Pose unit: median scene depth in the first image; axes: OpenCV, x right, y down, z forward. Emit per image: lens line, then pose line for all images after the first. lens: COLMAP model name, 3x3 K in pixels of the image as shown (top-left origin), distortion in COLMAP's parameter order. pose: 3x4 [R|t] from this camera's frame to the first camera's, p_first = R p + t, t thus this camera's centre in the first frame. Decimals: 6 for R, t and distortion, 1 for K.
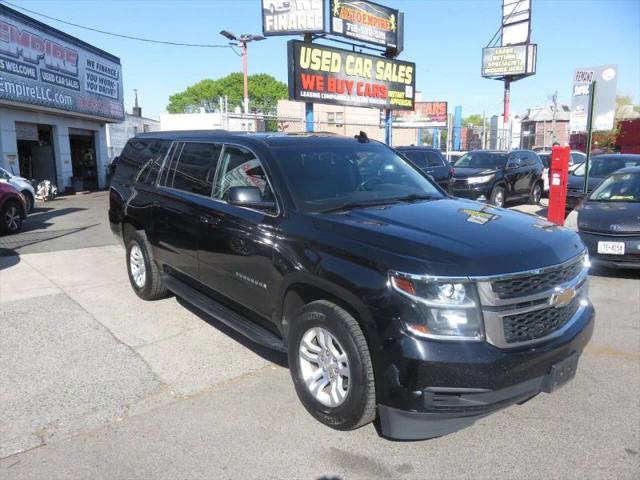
lens RADIAL K [[486.3, 0, 319.2], [0, 486.3, 246.8], [0, 0, 1]] dist [-0.011796, 0.003364]
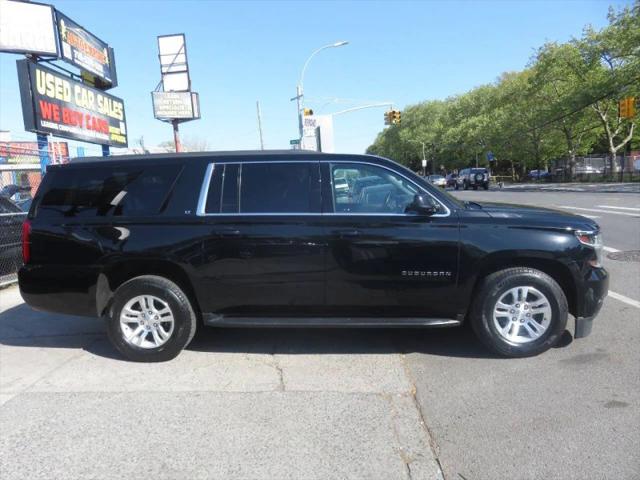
lens RADIAL K [[489.5, 0, 309.6], [0, 489.5, 240.0], [0, 0, 1]] dist [-0.016343, 0.031652]
pose [[0.676298, -0.115228, 0.727560, -0.332508], [0.189085, 0.981751, -0.020277, -0.010499], [-0.711946, 0.151284, 0.685745, 0.108969]]
